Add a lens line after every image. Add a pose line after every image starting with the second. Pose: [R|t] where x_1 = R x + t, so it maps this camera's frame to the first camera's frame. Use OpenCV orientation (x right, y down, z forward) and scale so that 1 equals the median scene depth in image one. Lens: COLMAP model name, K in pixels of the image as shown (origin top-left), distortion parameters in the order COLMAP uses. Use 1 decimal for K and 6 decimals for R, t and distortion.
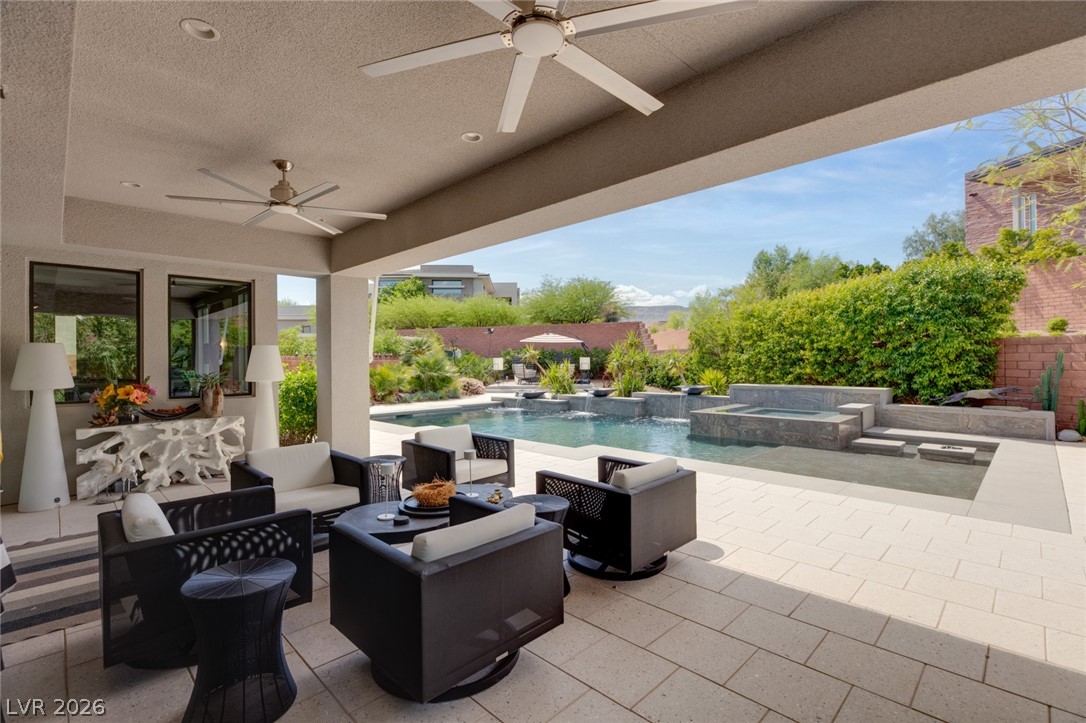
lens RADIAL K [[492.7, 0, 543.0], [0, 492.7, 361.5], [0, 0, 1]] dist [-0.001137, -0.000001]
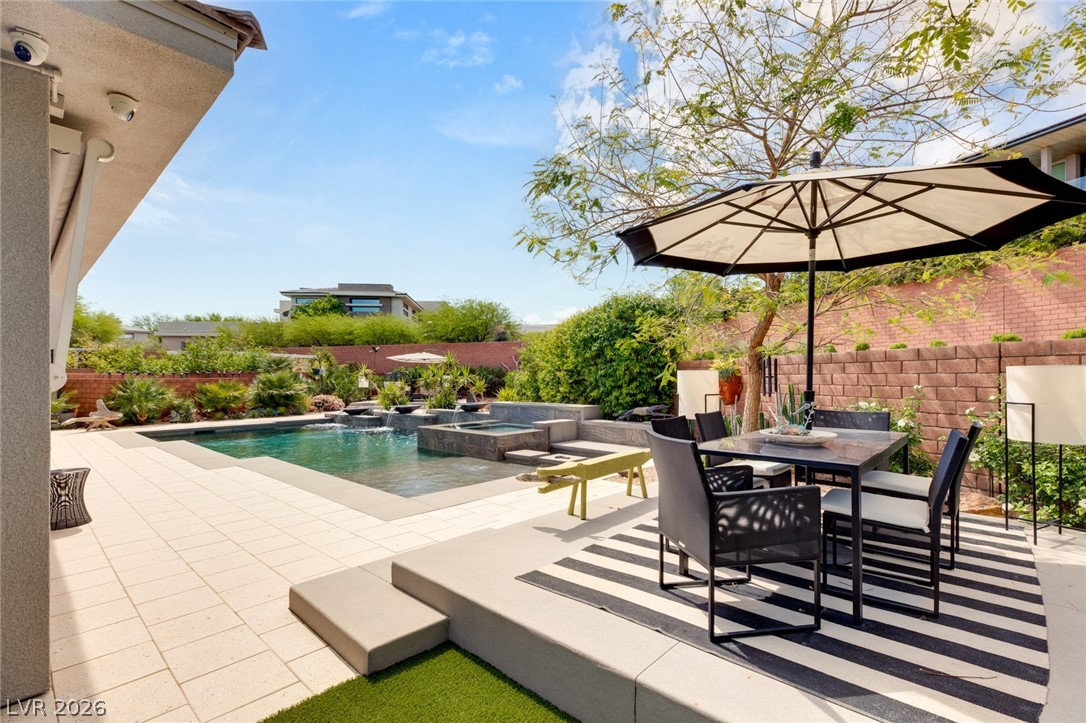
lens RADIAL K [[490.7, 0, 543.7], [0, 490.7, 377.4], [0, 0, 1]] dist [-0.000698, -0.000054]
pose [[0.998853, 0.003258, 0.047769, 0.565797], [-0.003169, 0.999993, -0.001947, -0.008508], [-0.047775, 0.001793, 0.998857, -0.121069]]
